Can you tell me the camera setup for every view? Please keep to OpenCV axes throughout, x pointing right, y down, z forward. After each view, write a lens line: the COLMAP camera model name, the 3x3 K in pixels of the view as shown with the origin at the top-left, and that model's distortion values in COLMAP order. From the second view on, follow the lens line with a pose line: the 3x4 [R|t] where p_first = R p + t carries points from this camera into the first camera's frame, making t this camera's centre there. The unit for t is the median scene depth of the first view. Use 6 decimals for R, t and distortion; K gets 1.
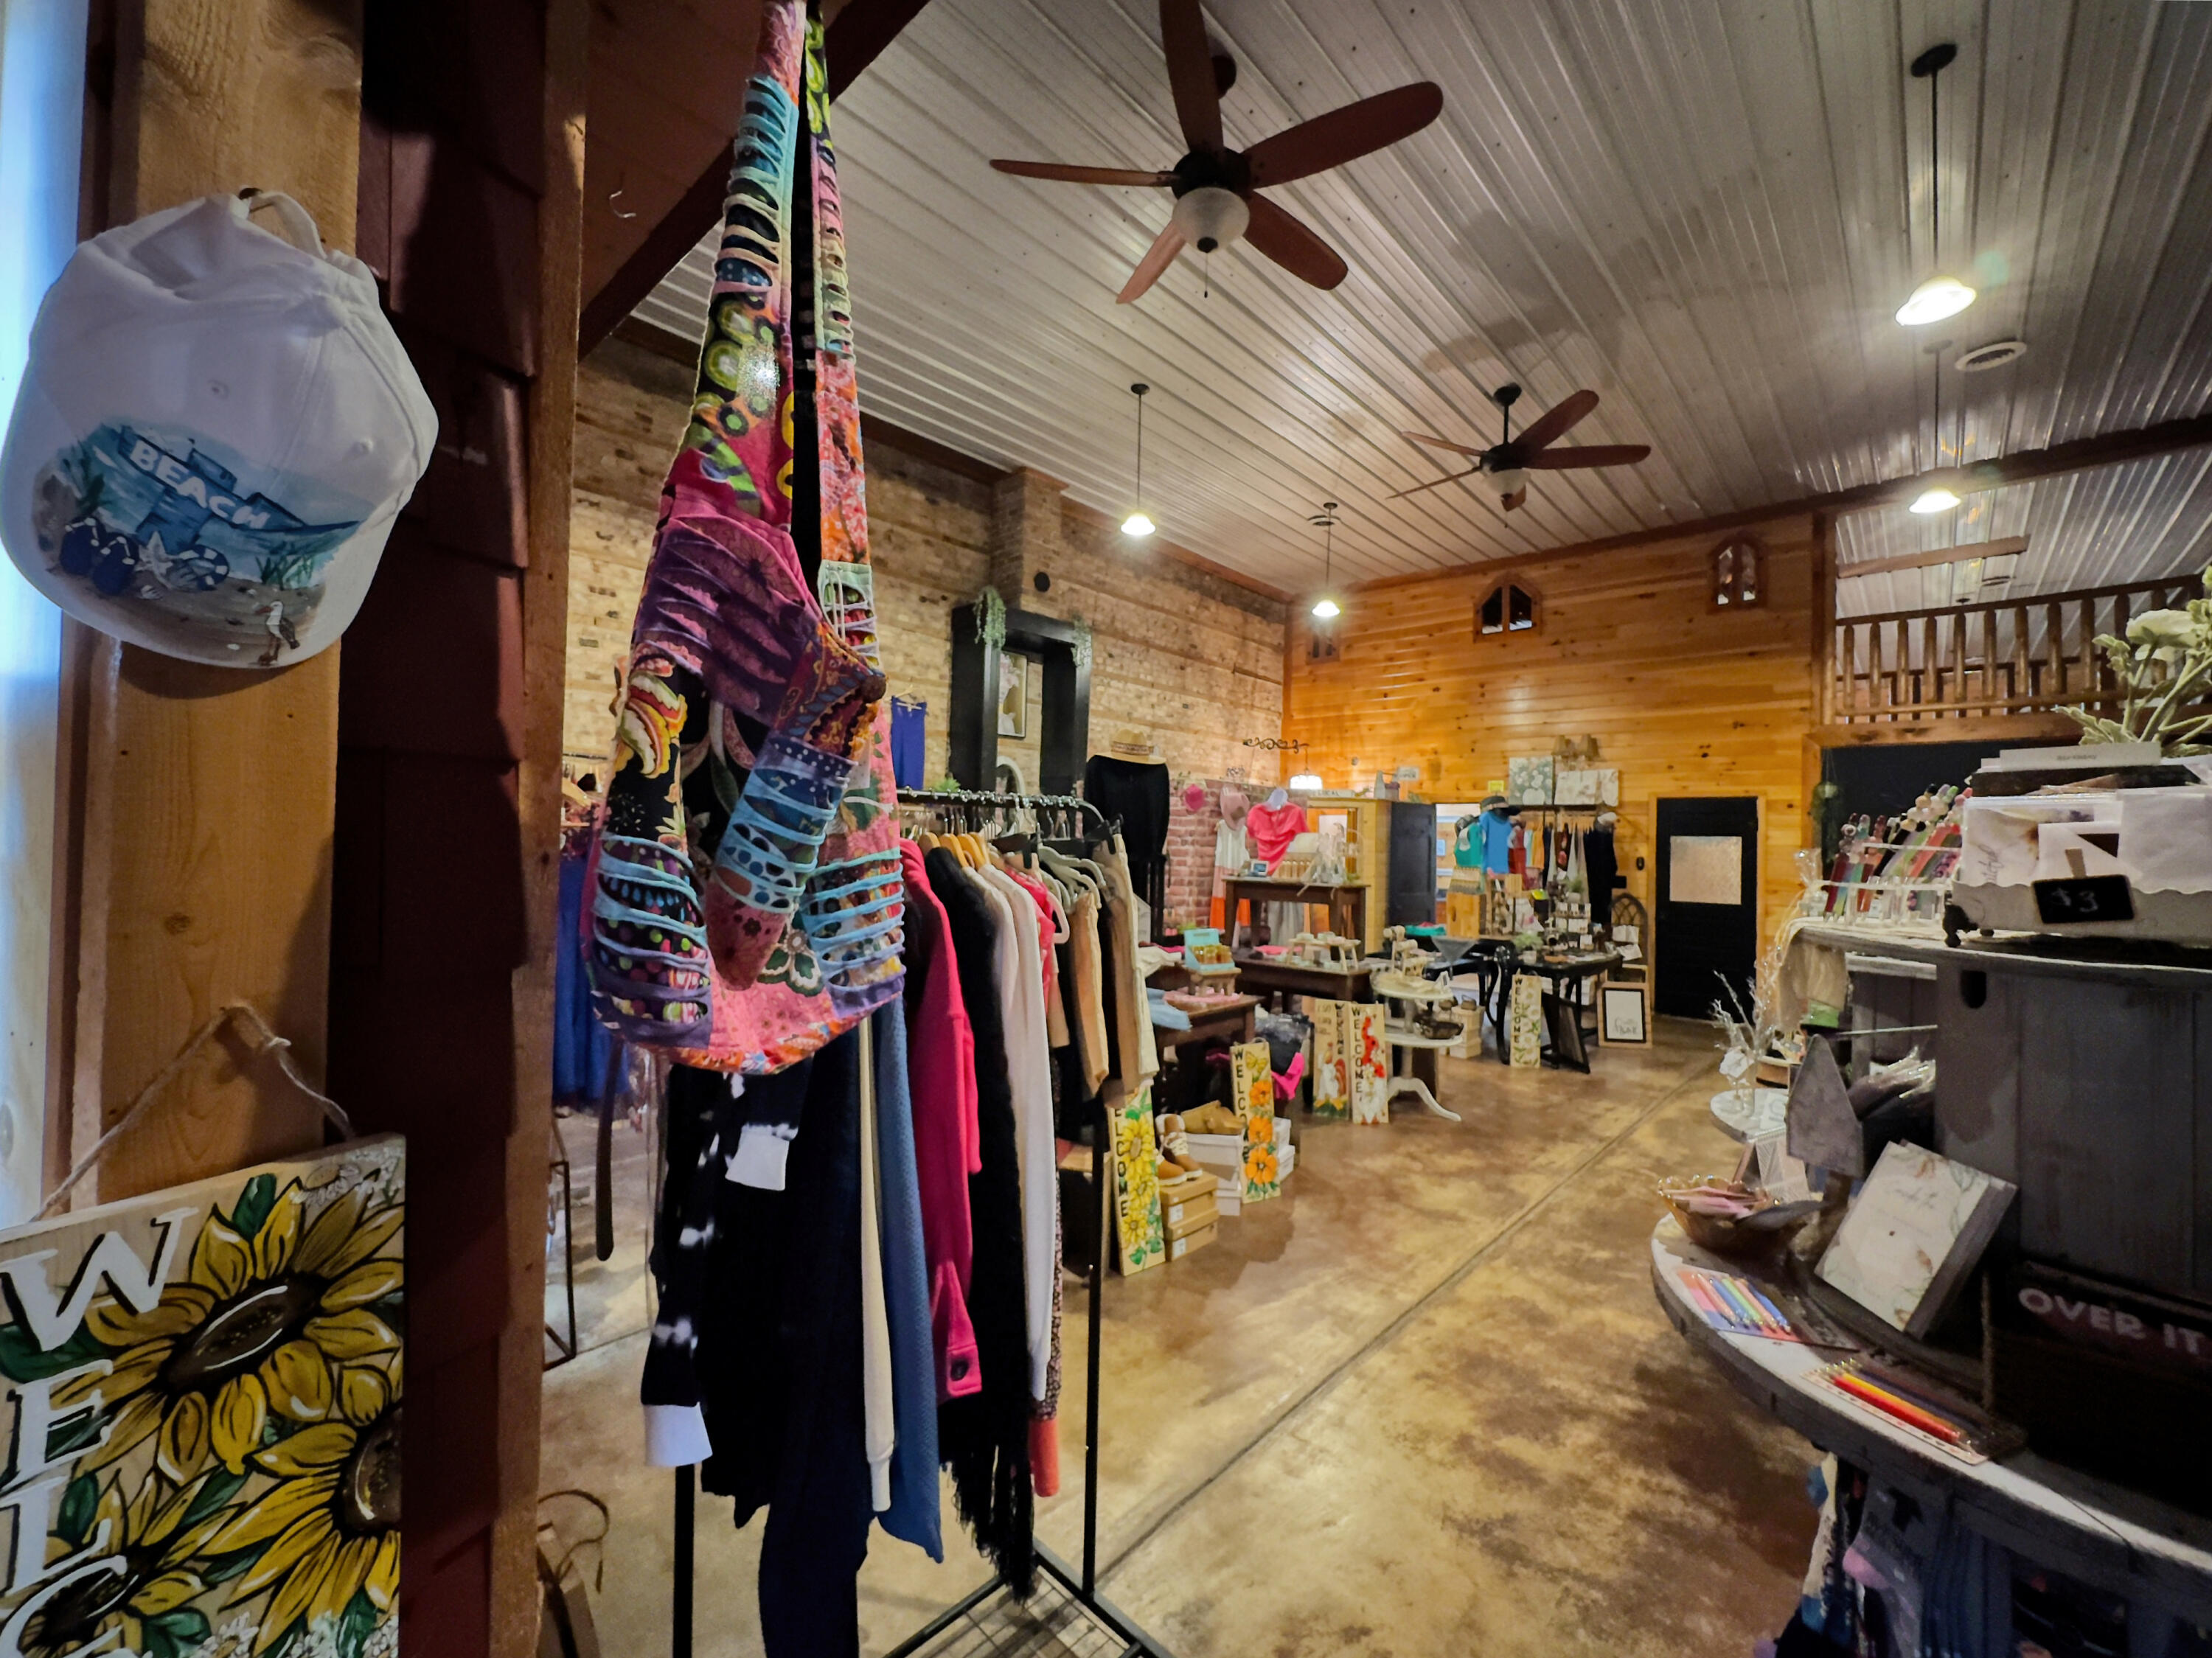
lens RADIAL K [[889.4, 0, 1108.8], [0, 889.4, 826.1], [0, 0, 1]] dist [-0.001593, -0.000241]
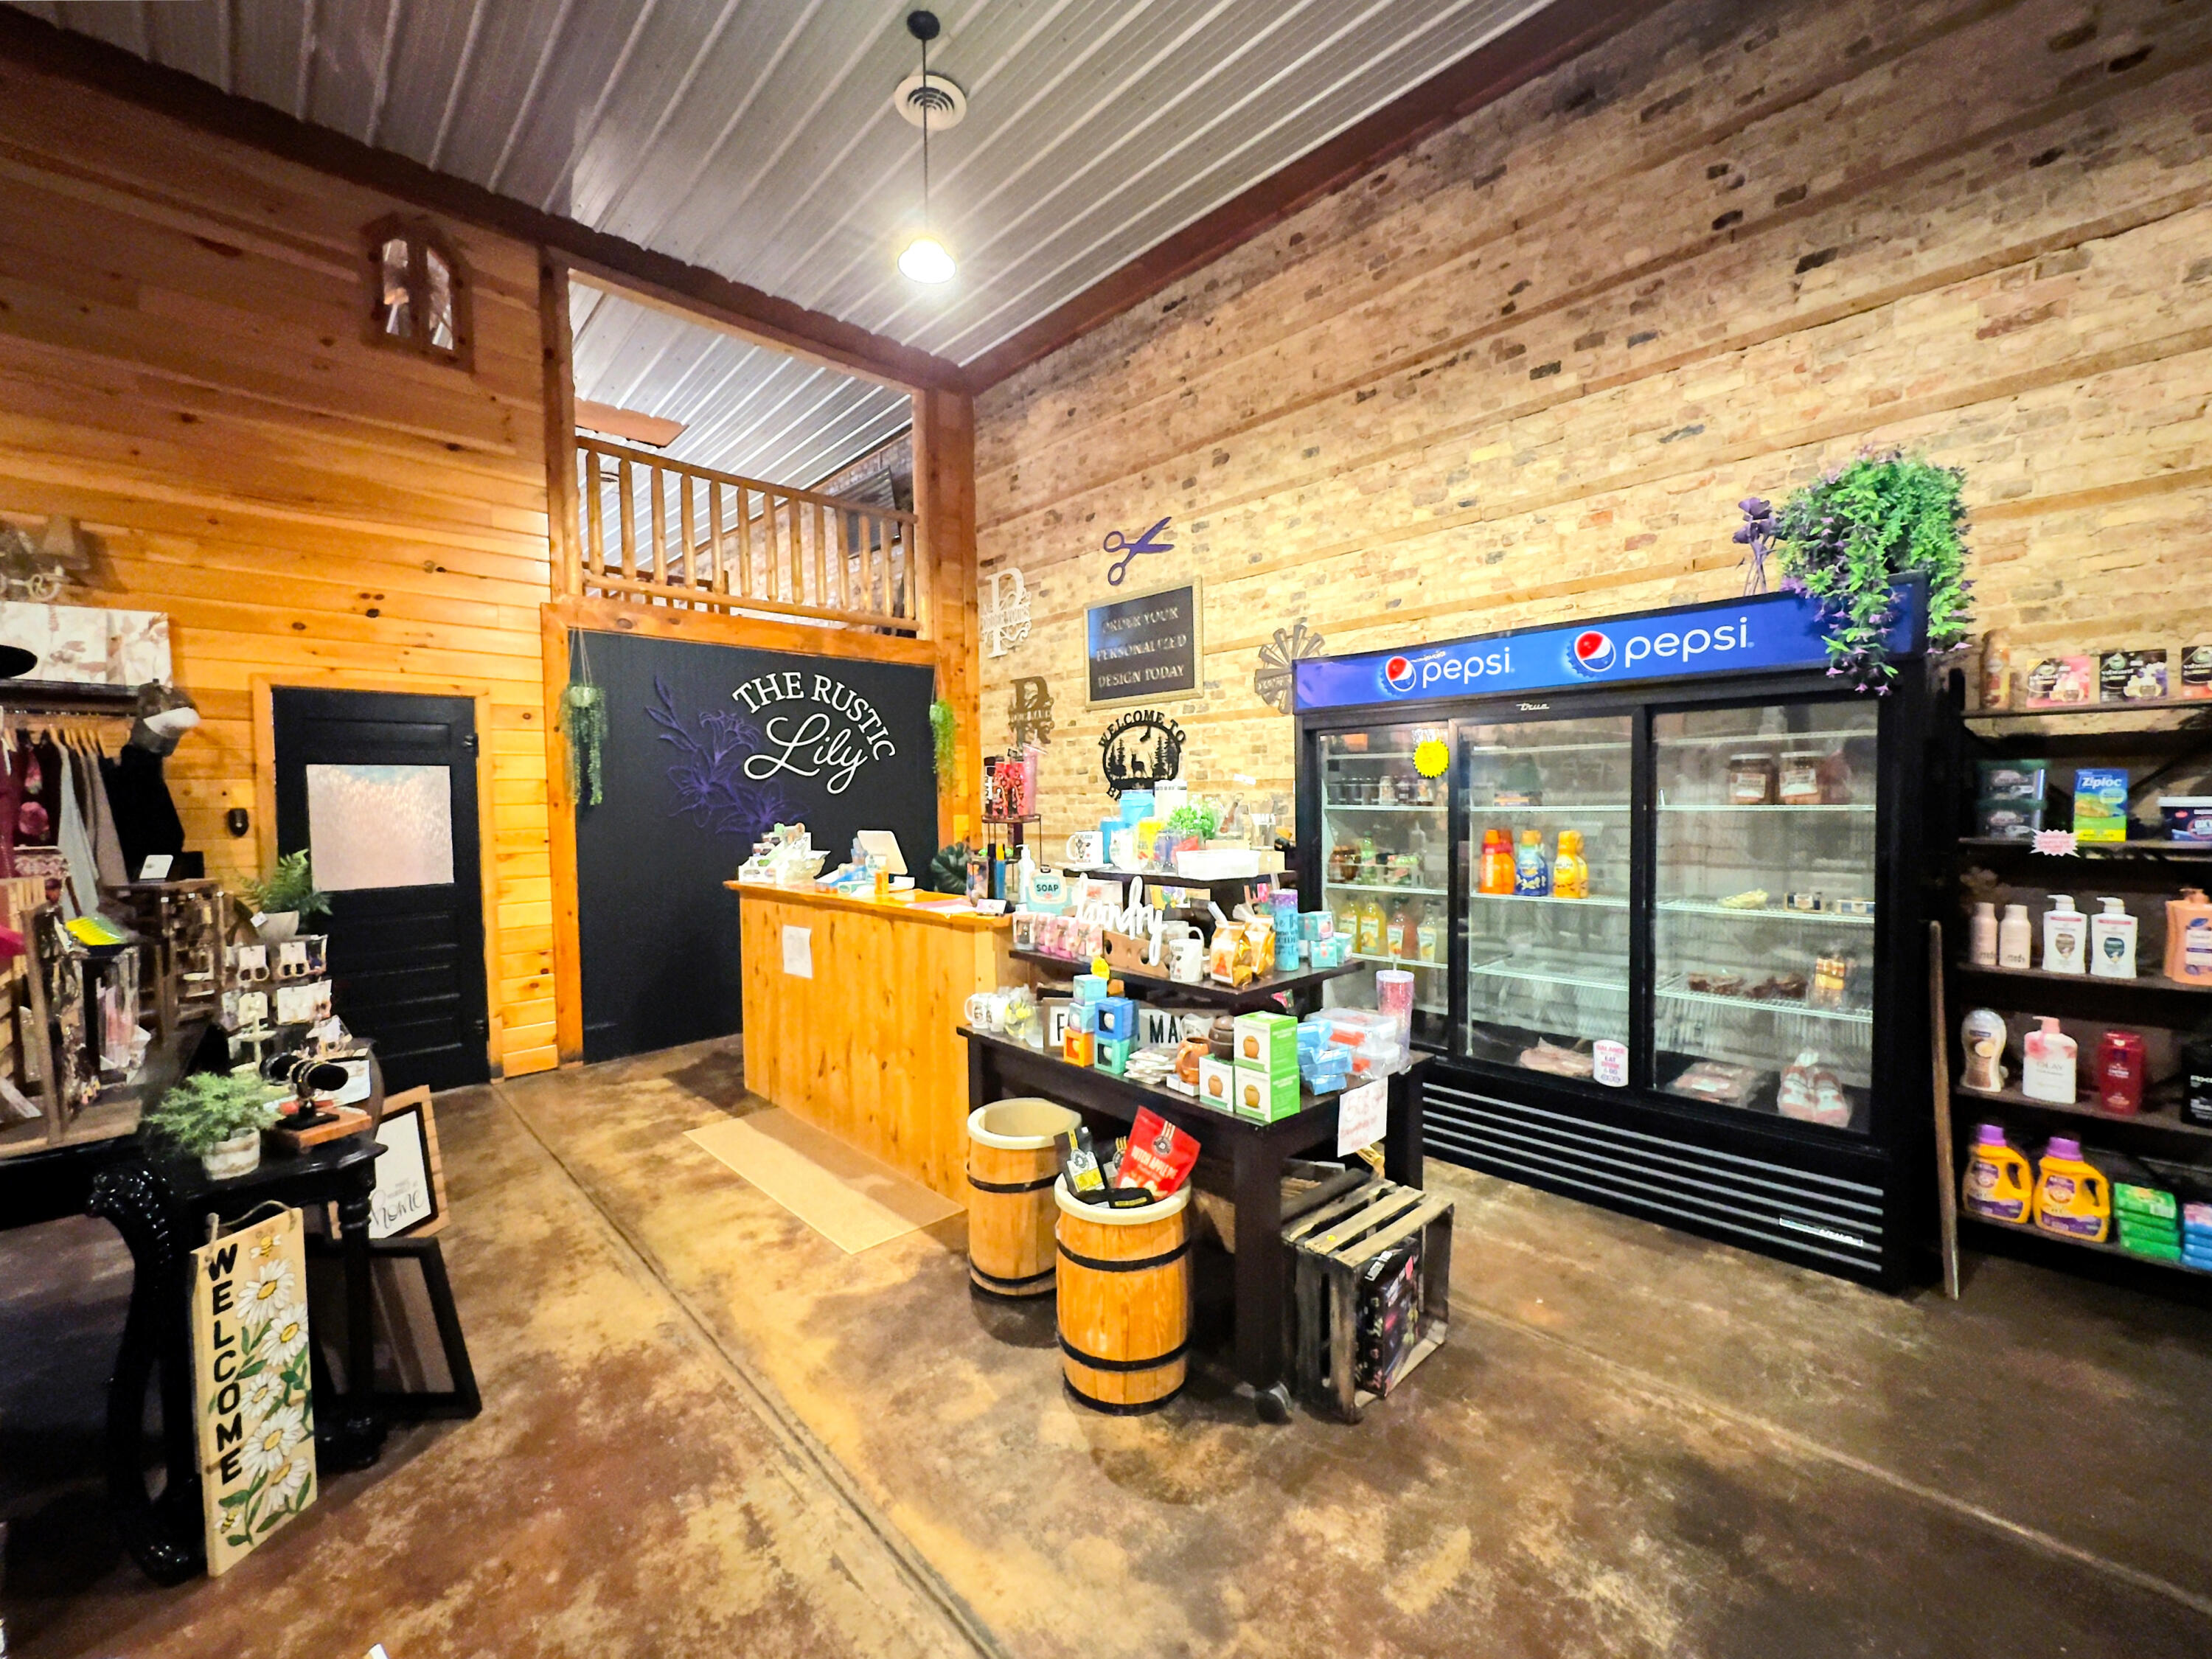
lens RADIAL K [[883.4, 0, 1108.4], [0, 883.4, 825.3], [0, 0, 1]] dist [-0.002350, 0.000512]
pose [[0.043050, -0.058377, 0.997366, 0.156618], [-0.002926, 0.998280, 0.058557, 0.015635], [-0.999069, -0.005440, 0.042805, 0.544672]]
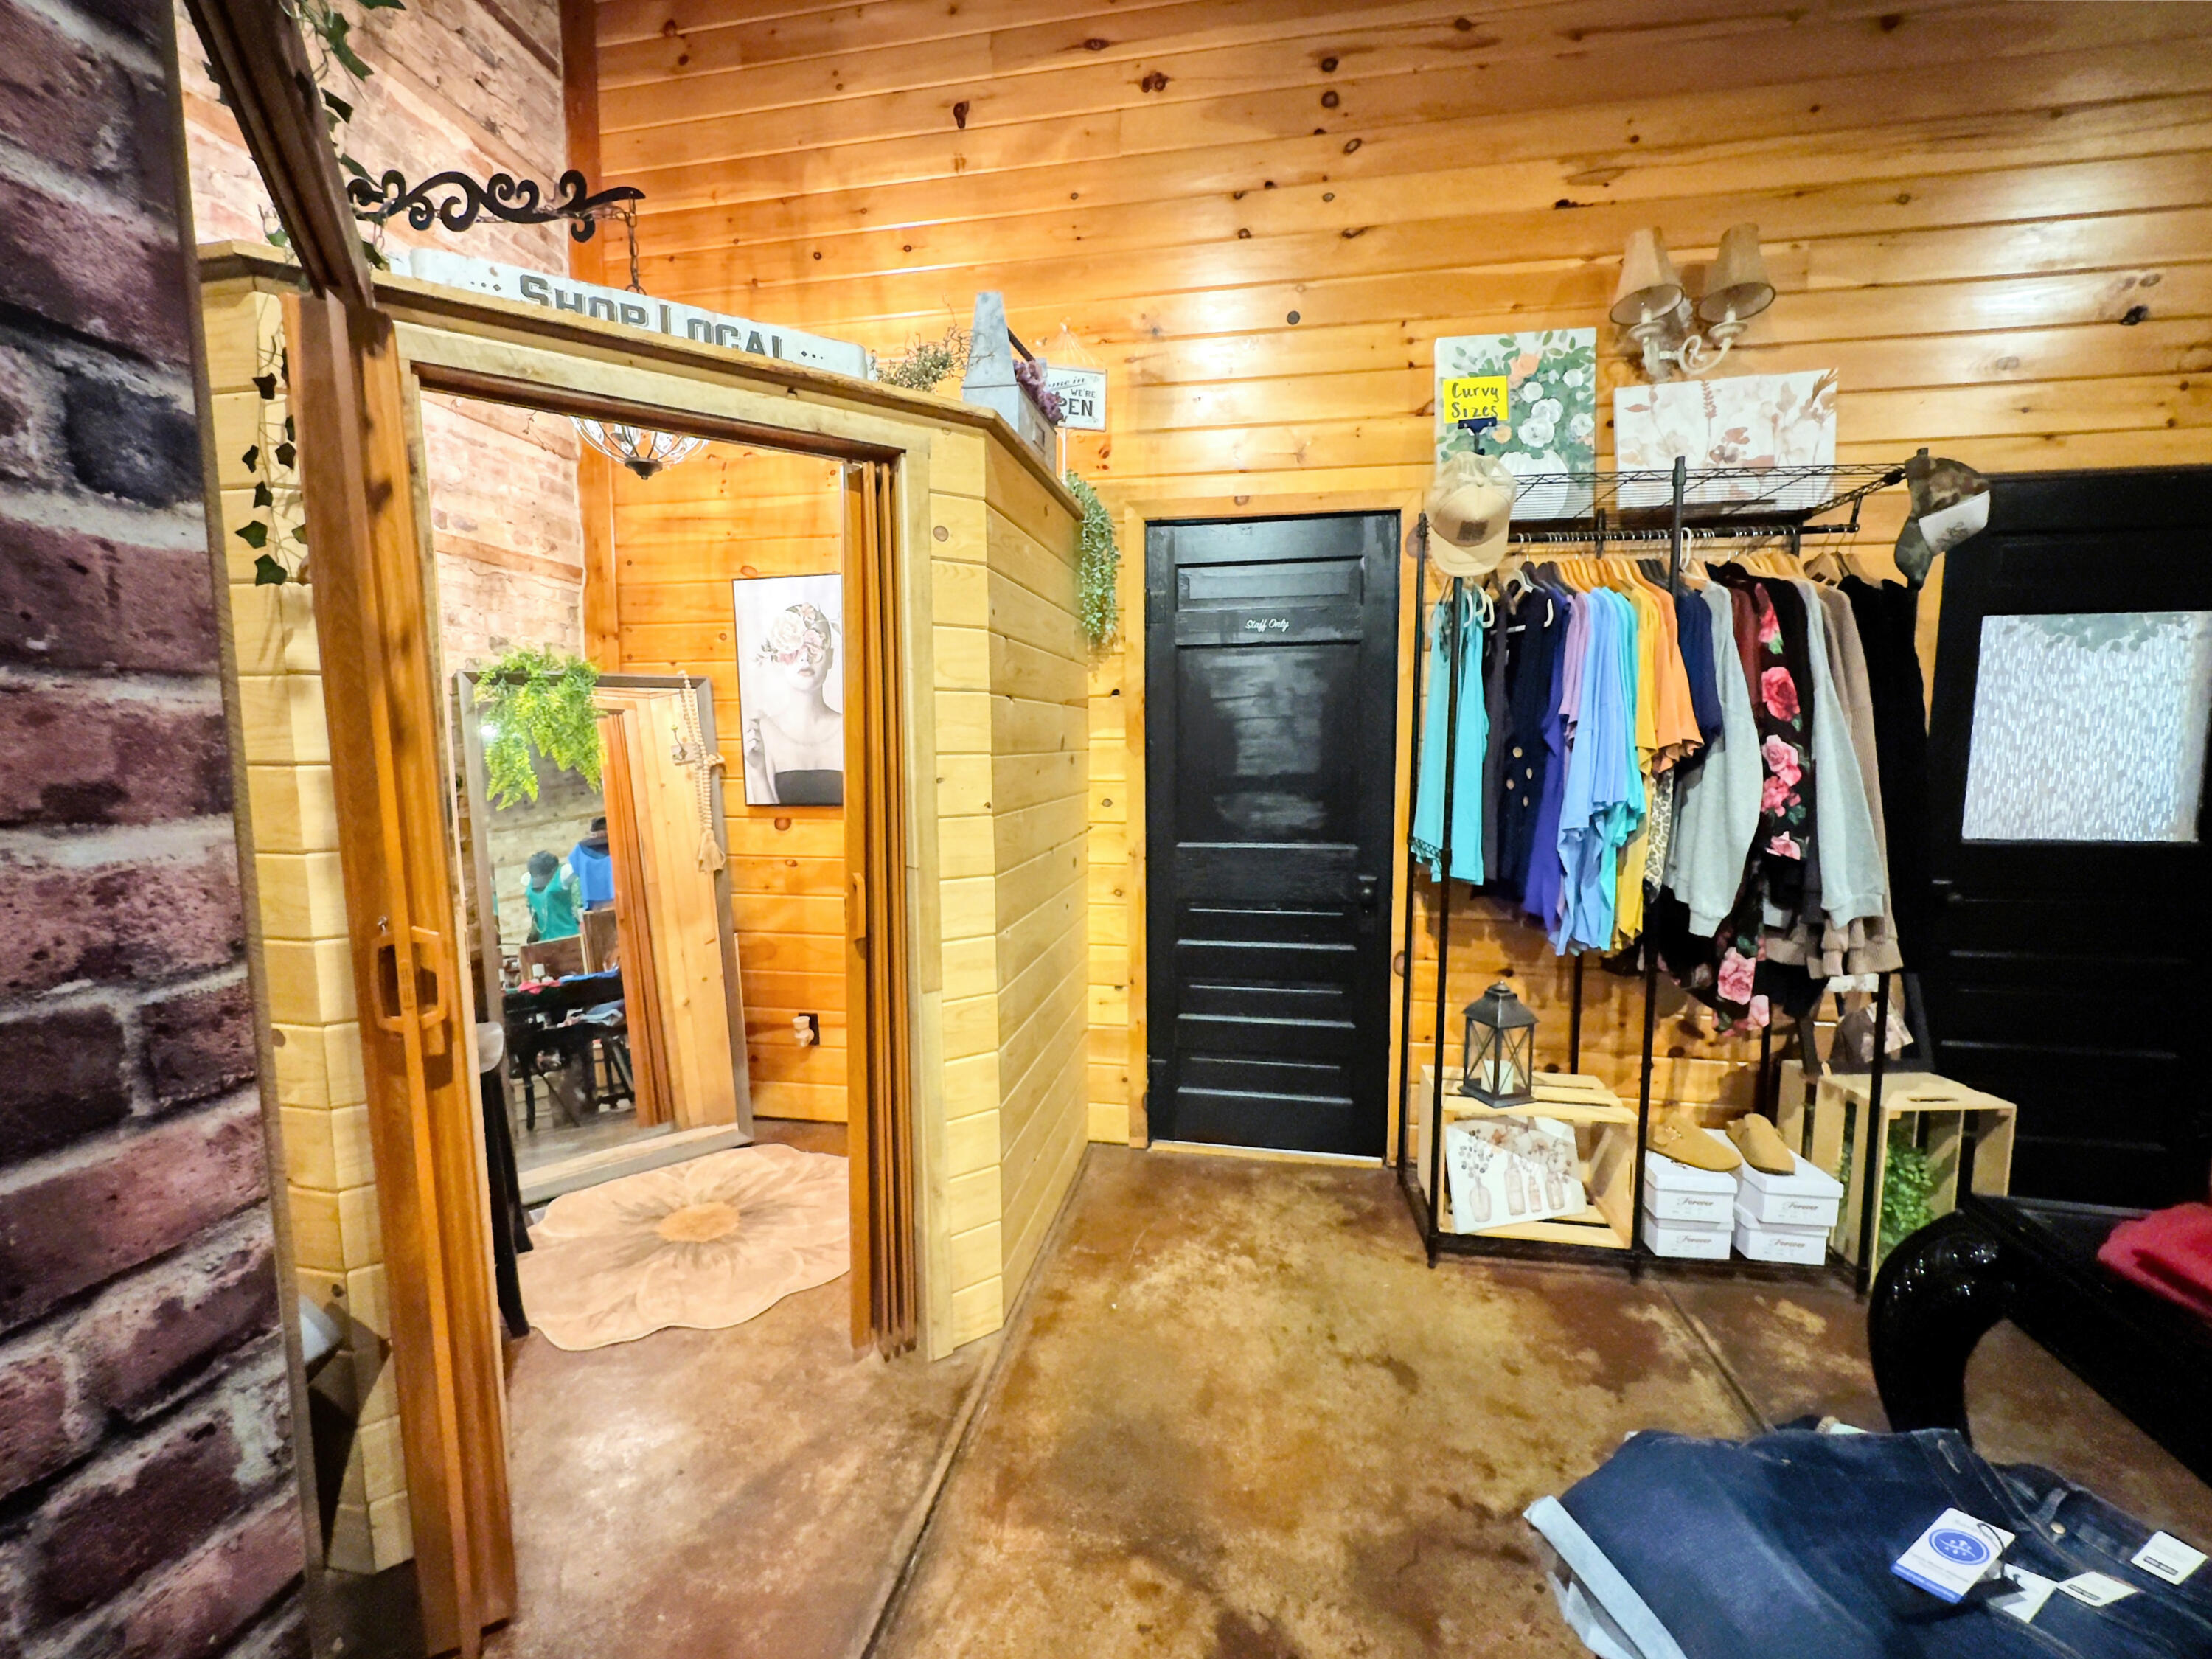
lens RADIAL K [[883.4, 0, 1108.4], [0, 883.4, 825.3], [0, 0, 1]] dist [-0.002350, 0.000512]
pose [[0.843184, -0.079560, 0.531706, 0.245348], [0.012744, 0.991670, 0.128174, 0.040049], [-0.537474, -0.101298, 0.837174, 0.942260]]
